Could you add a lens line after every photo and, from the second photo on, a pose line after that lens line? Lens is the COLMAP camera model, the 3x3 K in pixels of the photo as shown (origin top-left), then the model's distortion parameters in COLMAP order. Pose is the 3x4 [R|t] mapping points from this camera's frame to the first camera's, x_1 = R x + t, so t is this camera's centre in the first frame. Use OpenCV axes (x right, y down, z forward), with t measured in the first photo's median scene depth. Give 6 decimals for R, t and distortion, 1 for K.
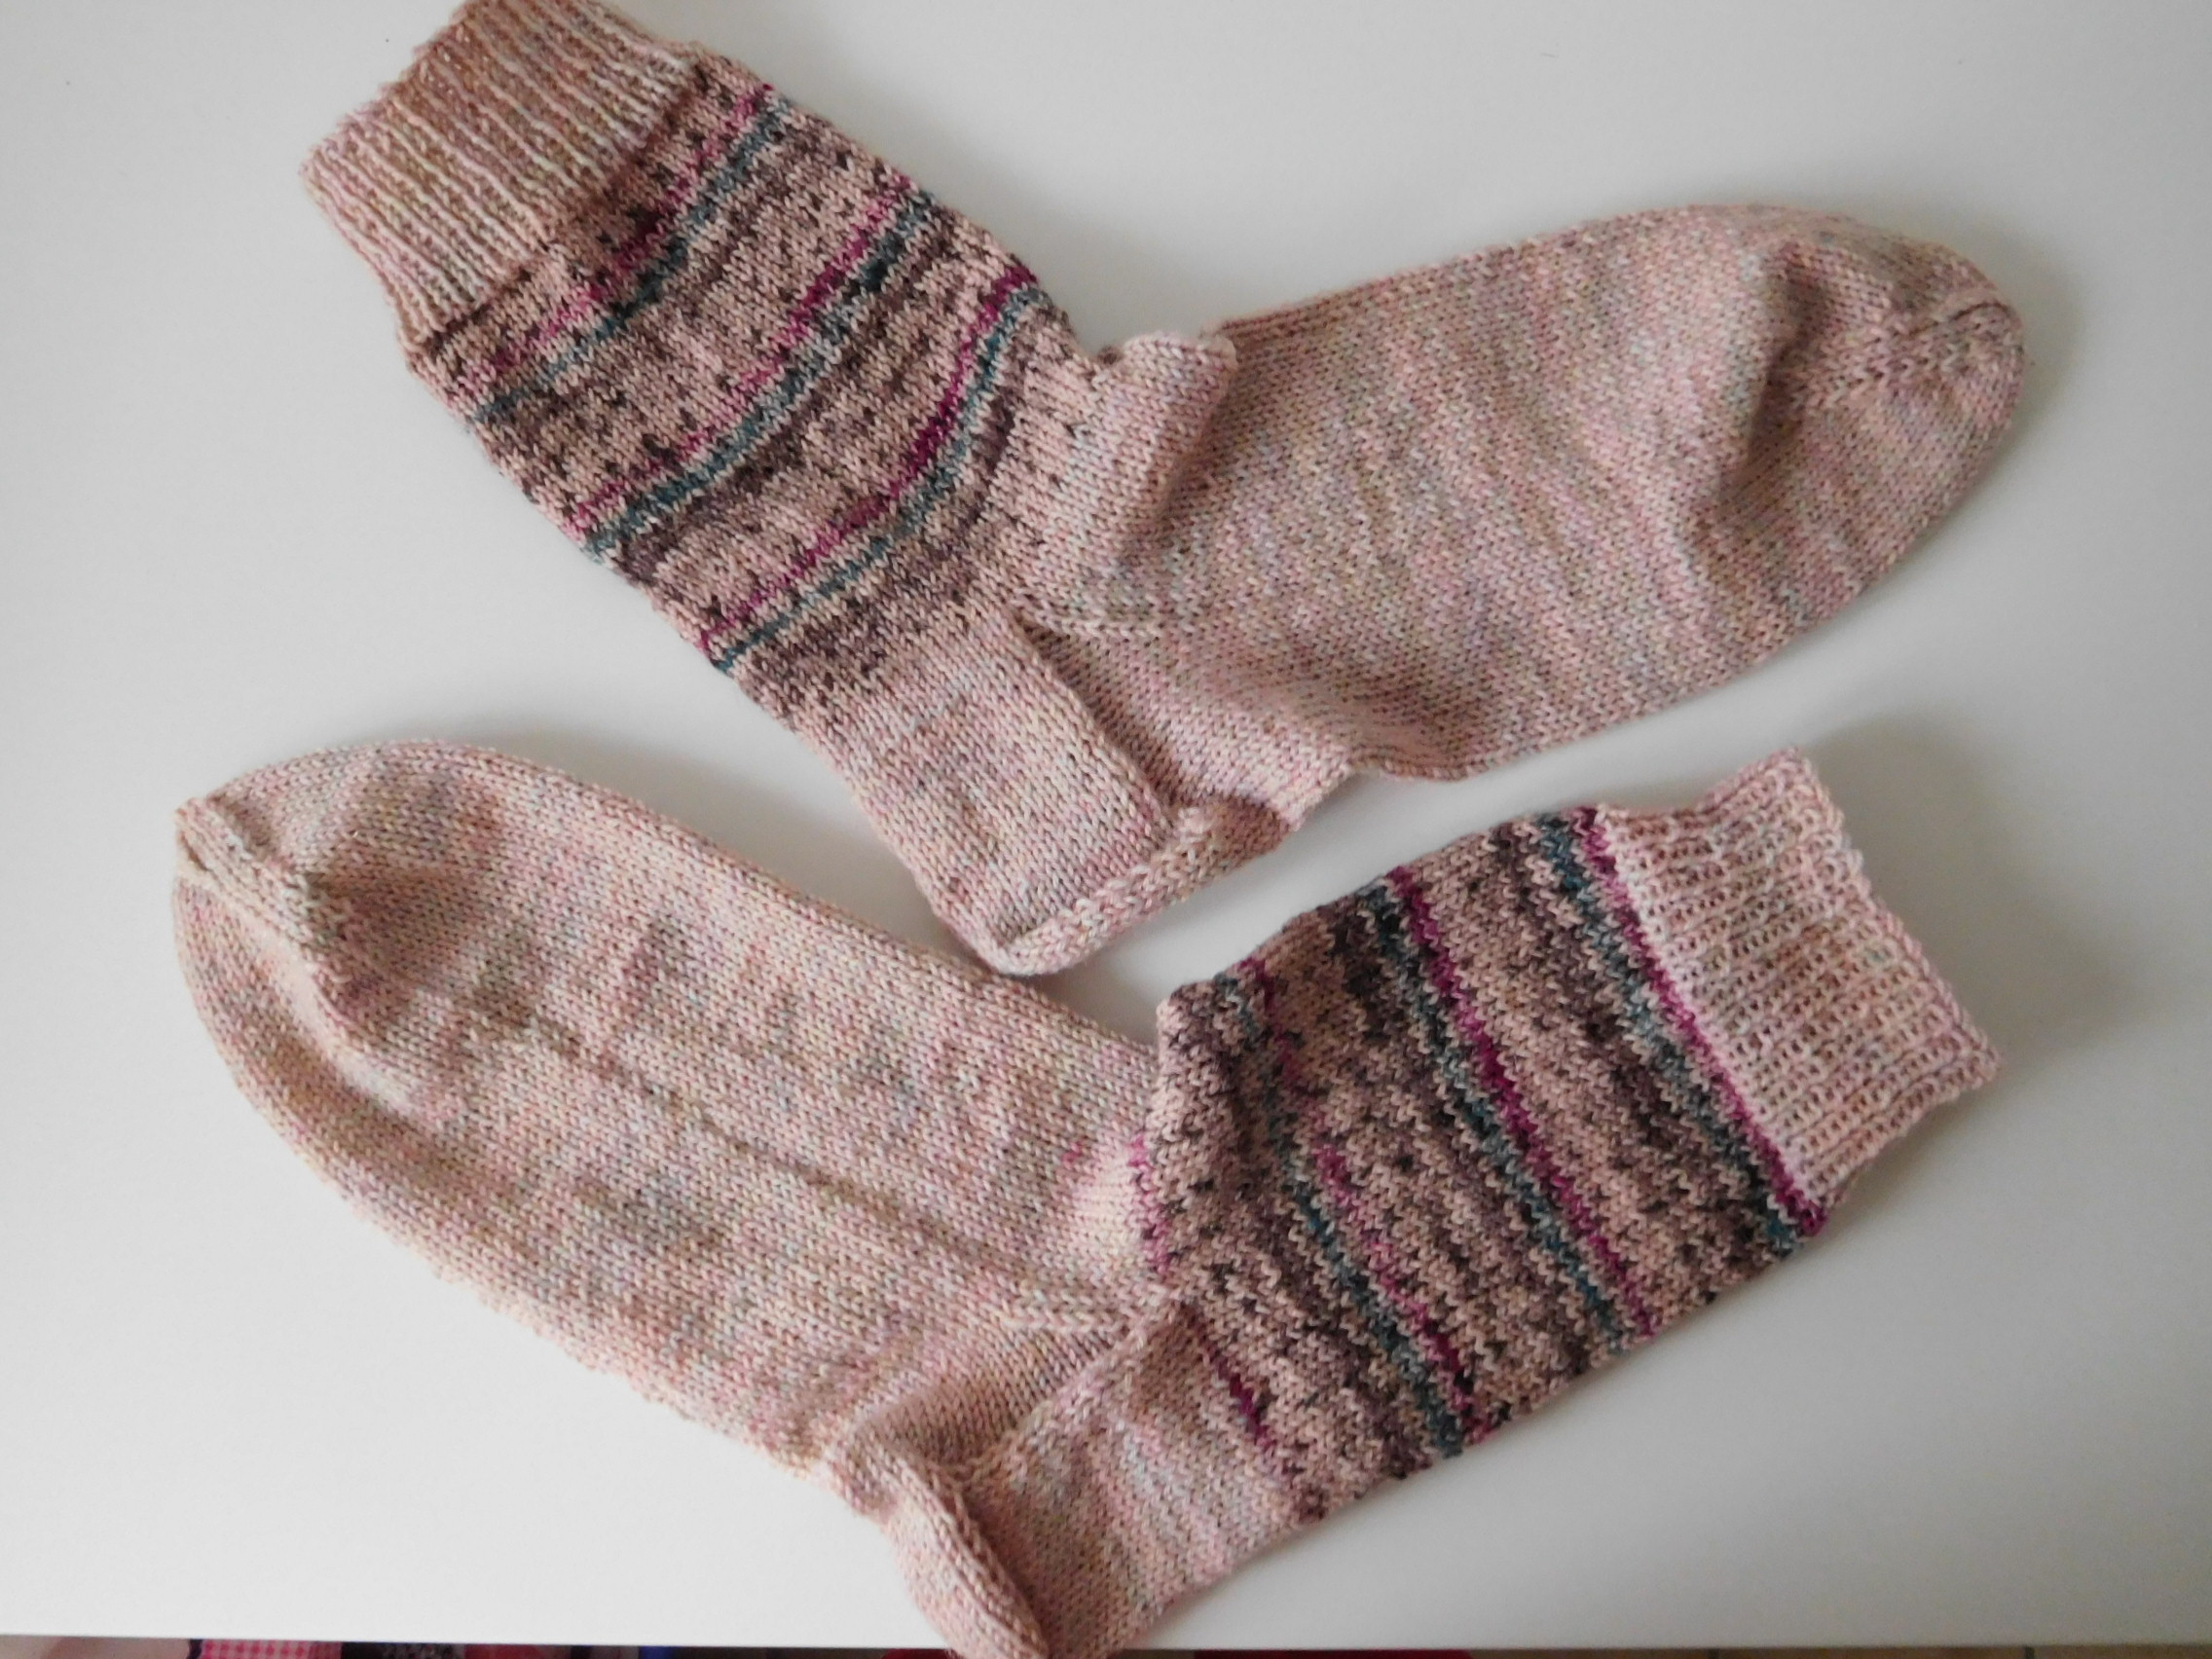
lens RADIAL K [[1584.5, 0, 1113.0], [0, 1584.5, 843.1], [0, 0, 1]] dist [-0.032301, -0.003072]
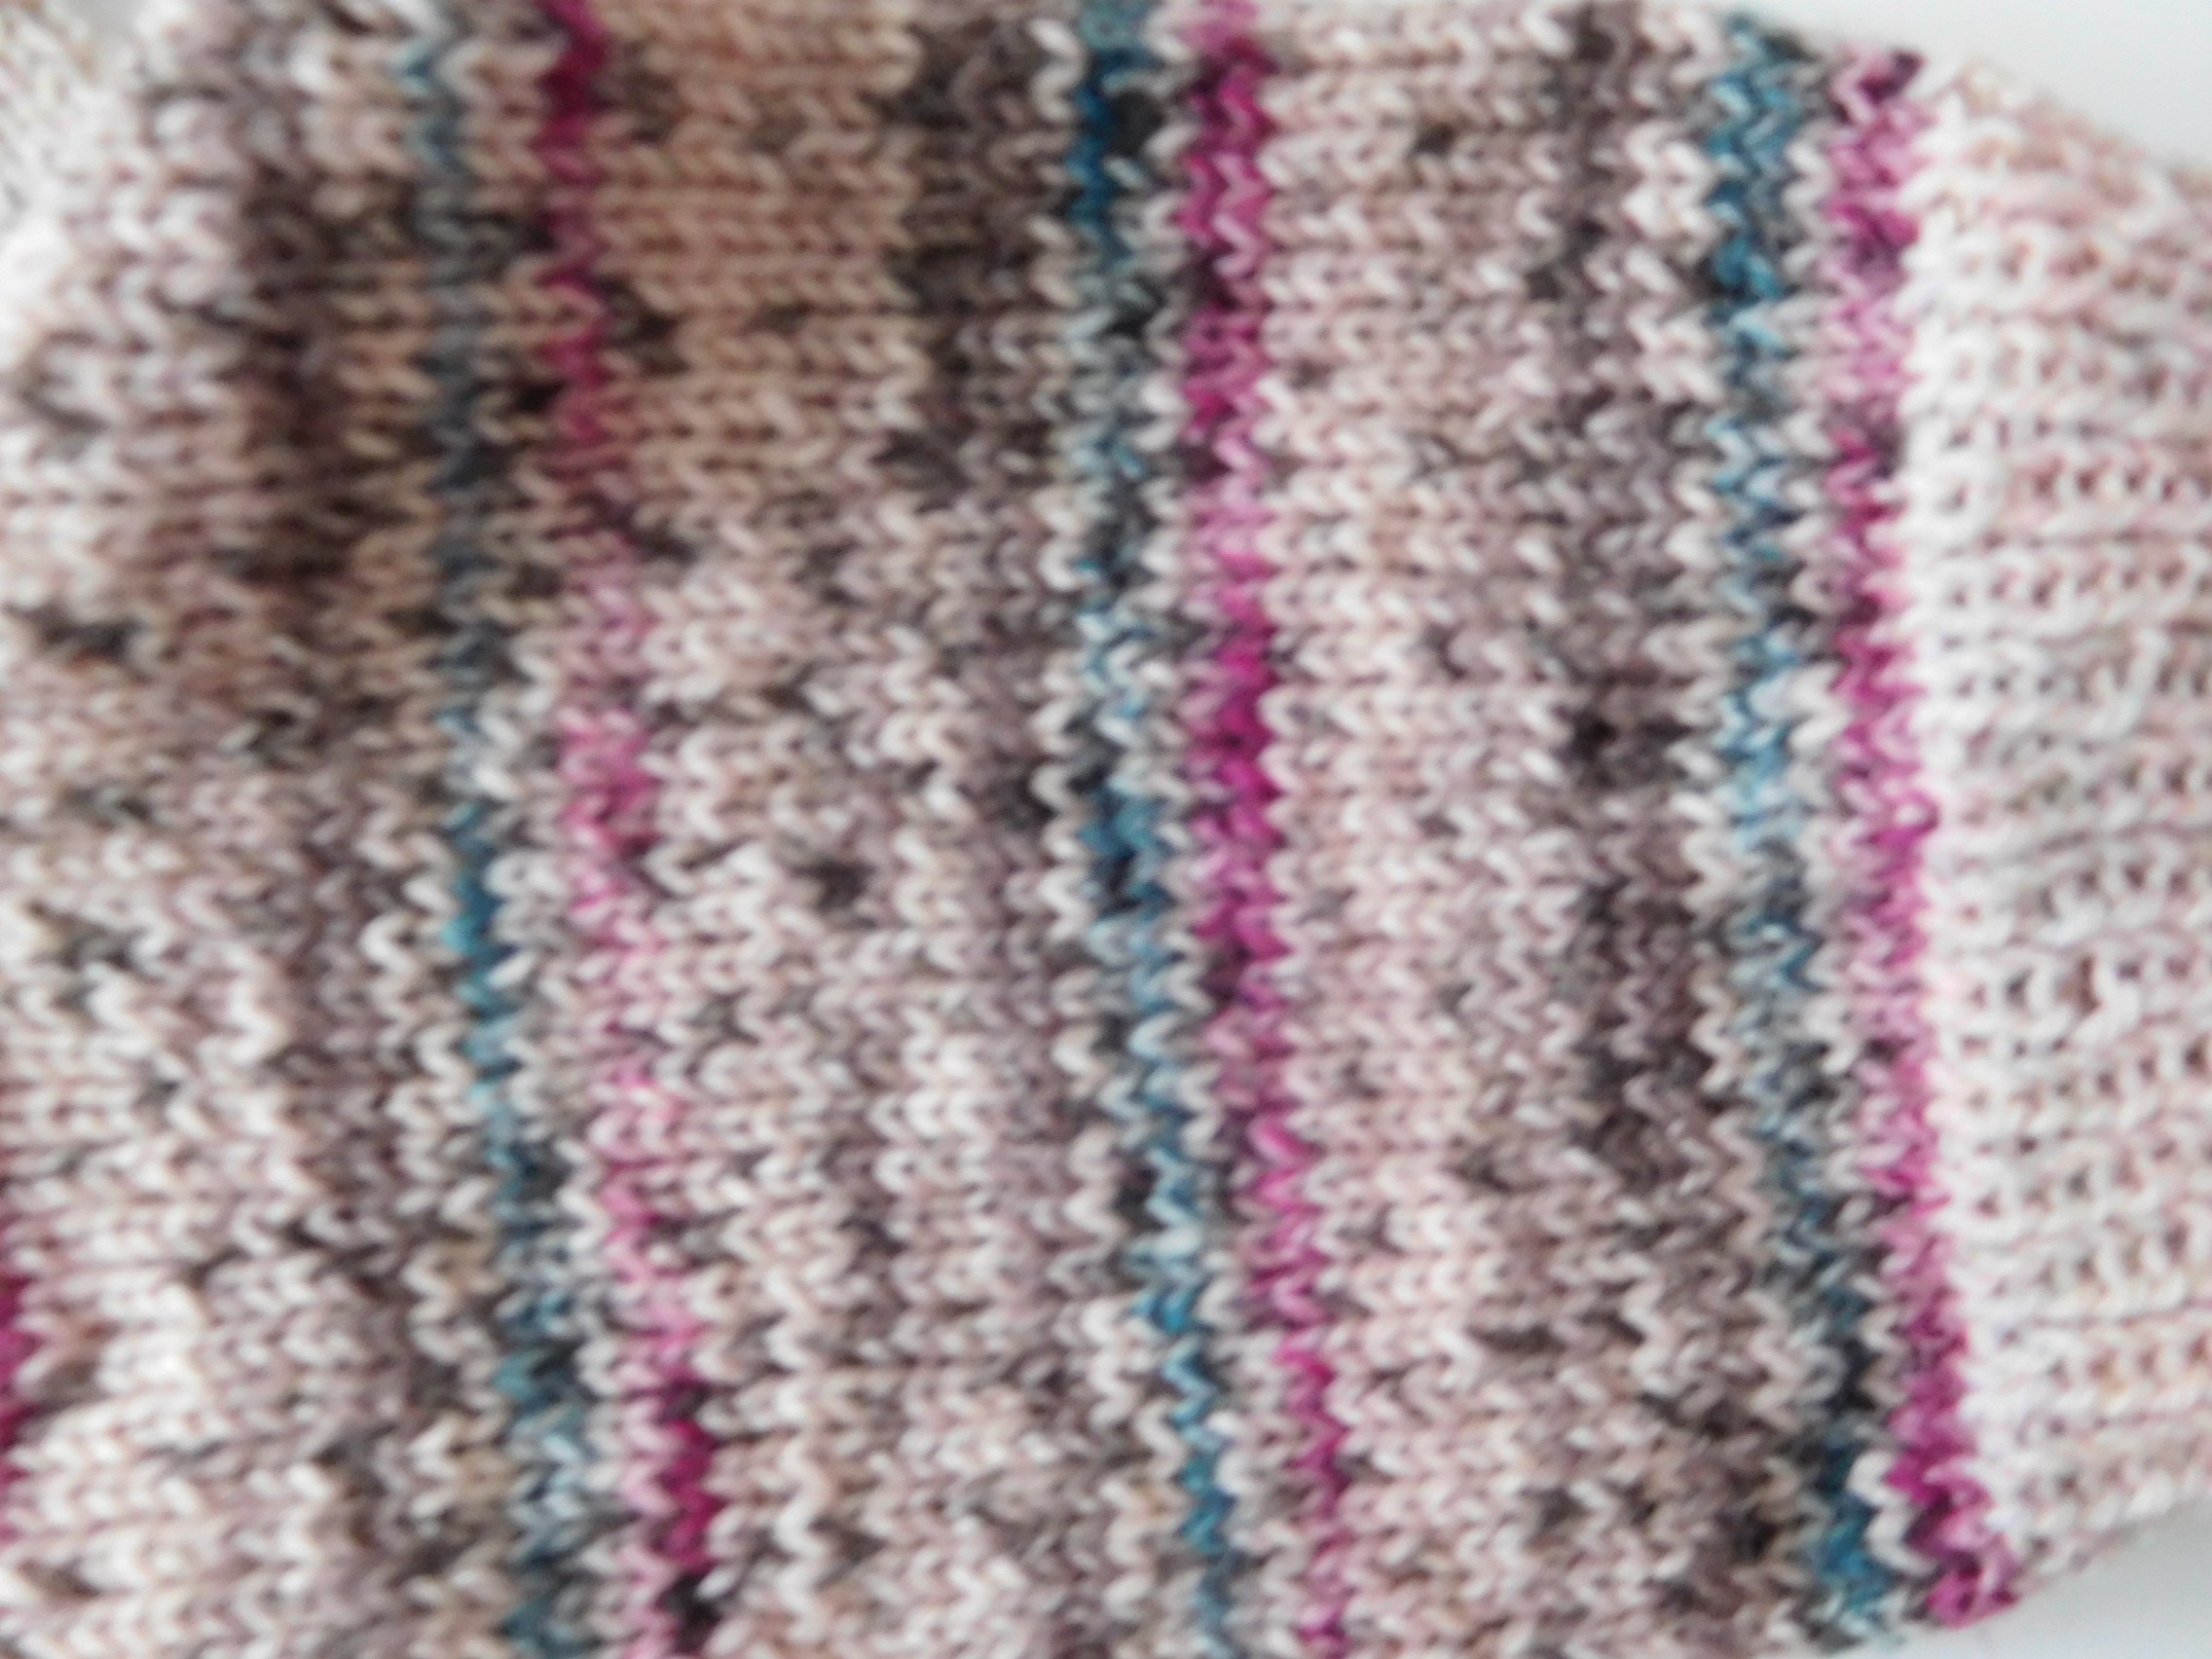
lens RADIAL K [[1584.5, 0, 1113.0], [0, 1584.5, 843.1], [0, 0, 1]] dist [-0.032301, -0.003072]
pose [[0.912021, 0.407233, 0.048768, 0.217884], [-0.410124, 0.904360, 0.118034, 0.140621], [0.003963, -0.127650, 0.991811, 0.711210]]
